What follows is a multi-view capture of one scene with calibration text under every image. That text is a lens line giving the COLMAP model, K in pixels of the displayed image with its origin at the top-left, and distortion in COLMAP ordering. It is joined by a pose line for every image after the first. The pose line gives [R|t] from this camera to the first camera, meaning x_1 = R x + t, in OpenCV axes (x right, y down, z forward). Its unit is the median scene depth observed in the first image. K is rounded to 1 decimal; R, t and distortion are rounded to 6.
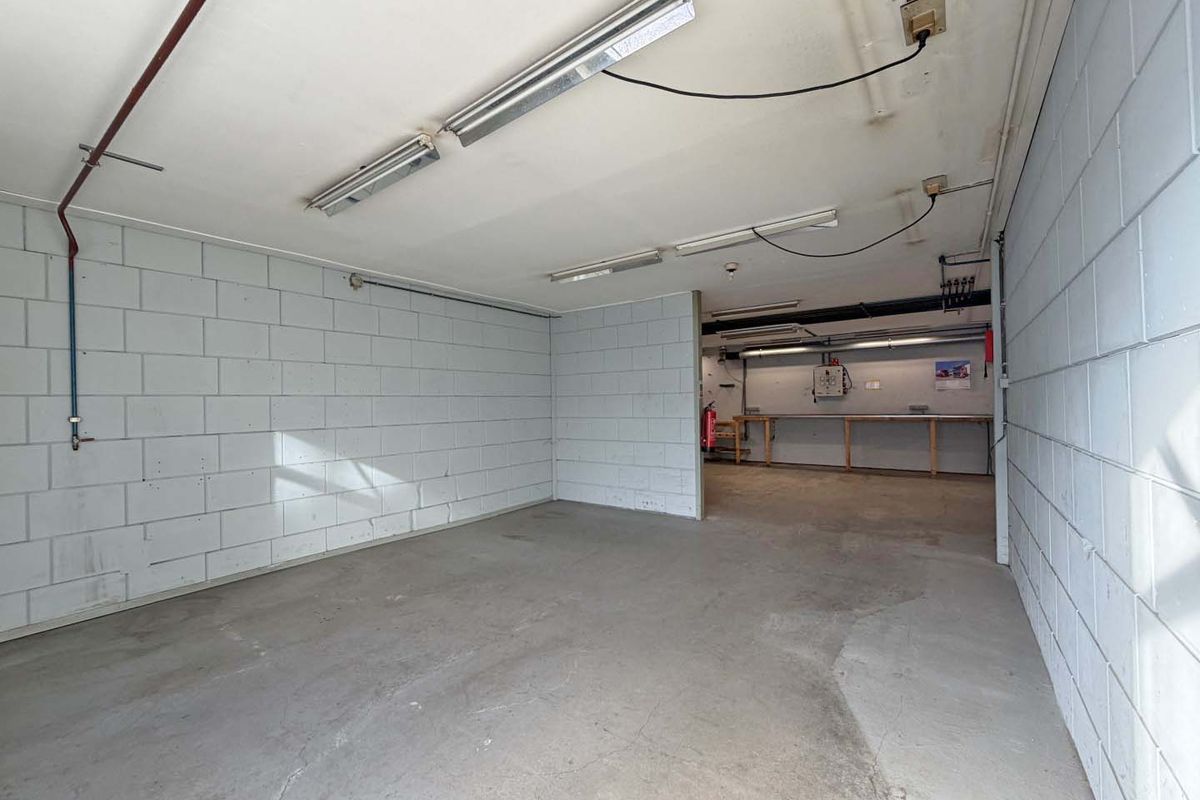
lens RADIAL K [[477.2, 0, 600.0], [0, 477.2, 400.0], [0, 0, 1]] dist [0.005682, -0.003126]
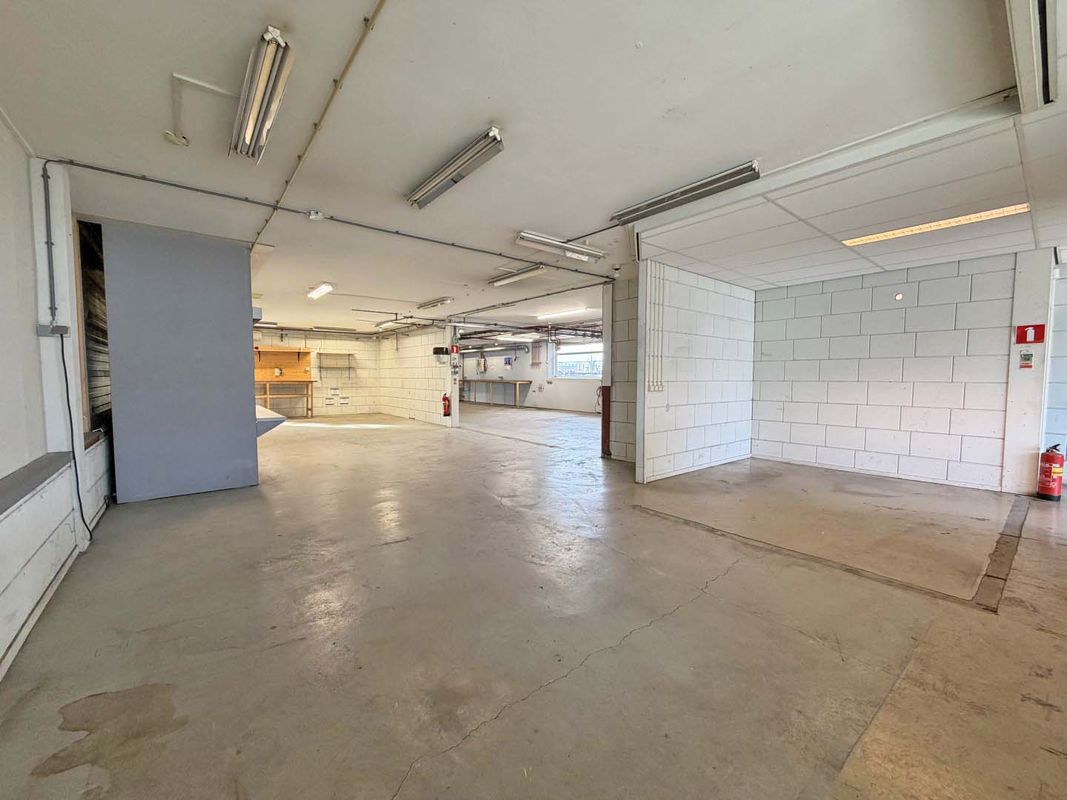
lens RADIAL K [[420.5, 0, 533.5], [0, 420.5, 400.0], [0, 0, 1]] dist [0.000845, 0.000035]
pose [[0.967548, 0.030032, -0.250895, 1.317753], [-0.010956, 0.996964, 0.077087, -0.032748], [0.252448, -0.071836, 0.964940, -0.930839]]
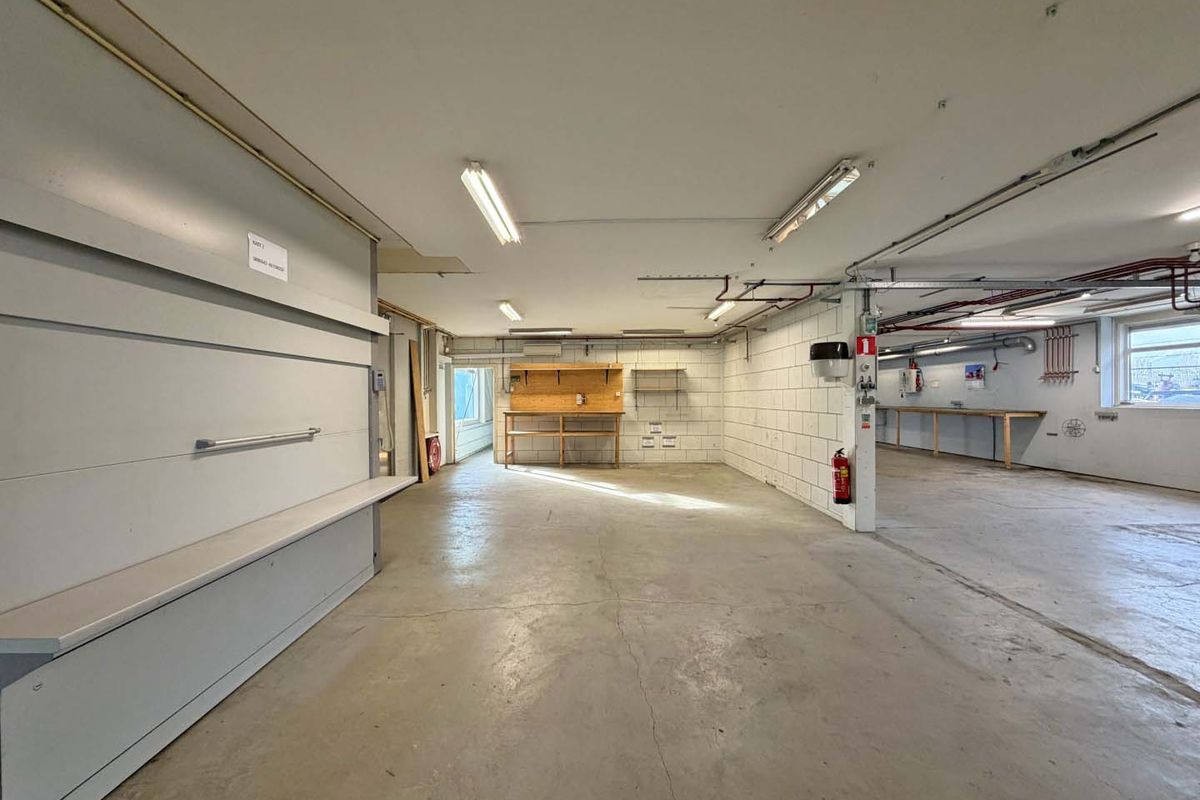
lens RADIAL K [[477.2, 0, 600.0], [0, 477.2, 400.0], [0, 0, 1]] dist [0.005682, -0.003126]
pose [[0.600377, 0.013519, -0.799603, 1.078930], [0.013150, 0.999555, 0.026774, -0.035813], [0.799609, -0.026589, 0.599932, -0.451595]]
